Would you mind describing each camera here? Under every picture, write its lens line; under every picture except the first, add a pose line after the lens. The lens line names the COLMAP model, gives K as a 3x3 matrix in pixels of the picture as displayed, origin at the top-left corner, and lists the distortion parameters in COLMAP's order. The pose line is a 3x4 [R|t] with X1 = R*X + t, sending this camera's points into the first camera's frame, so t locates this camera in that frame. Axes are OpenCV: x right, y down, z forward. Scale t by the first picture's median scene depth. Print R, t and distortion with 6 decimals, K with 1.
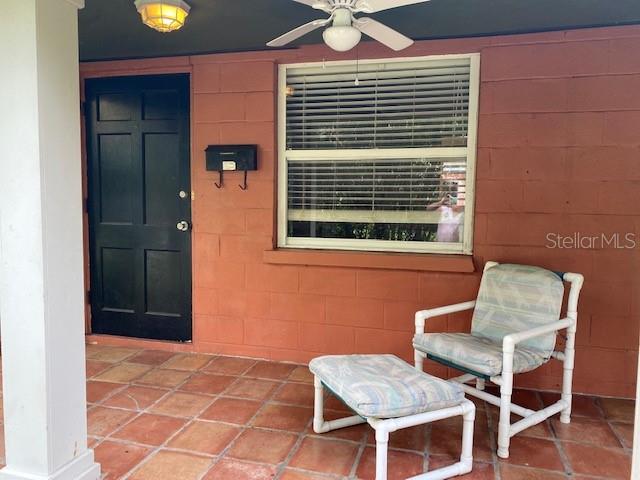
lens RADIAL K [[489.3, 0, 320.0], [0, 489.3, 240.0], [0, 0, 1]] dist [0.010863, -0.001383]
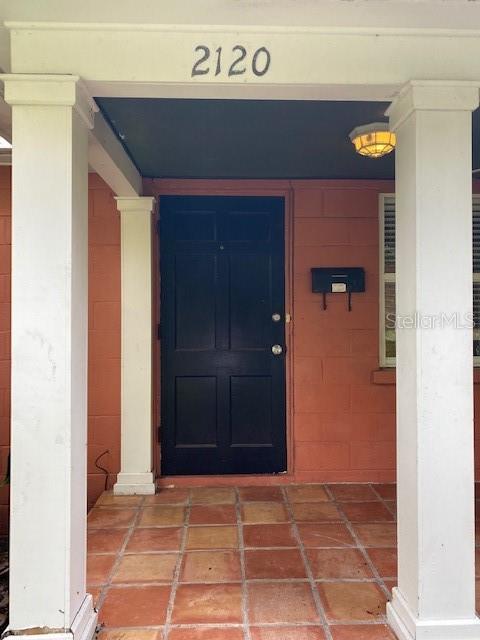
lens RADIAL K [[489.3, 0, 240.0], [0, 489.3, 320.0], [0, 0, 1]] dist [0.010863, -0.001383]
pose [[0.957181, -0.015796, 0.289060, -0.665566], [0.042135, 0.995479, -0.085124, -0.009153], [-0.286409, 0.093658, 0.953519, 0.105430]]
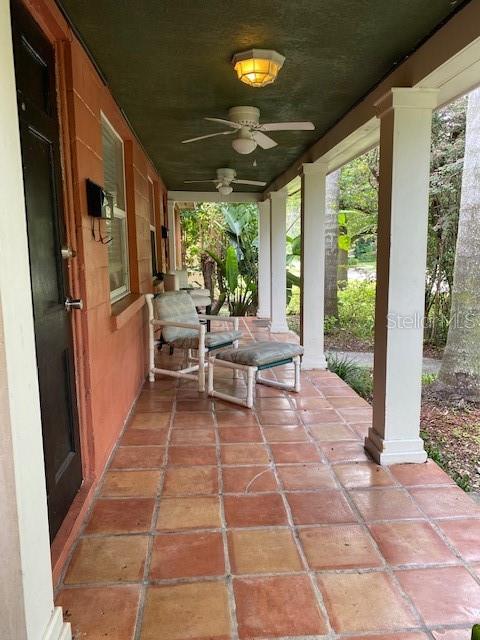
lens RADIAL K [[489.3, 0, 240.0], [0, 489.3, 320.0], [0, 0, 1]] dist [0.010863, -0.001383]
pose [[-0.340002, -0.147661, 0.928760, -0.979427], [0.087638, 0.978324, 0.187624, -0.114141], [-0.936332, 0.145187, -0.319692, 1.061993]]
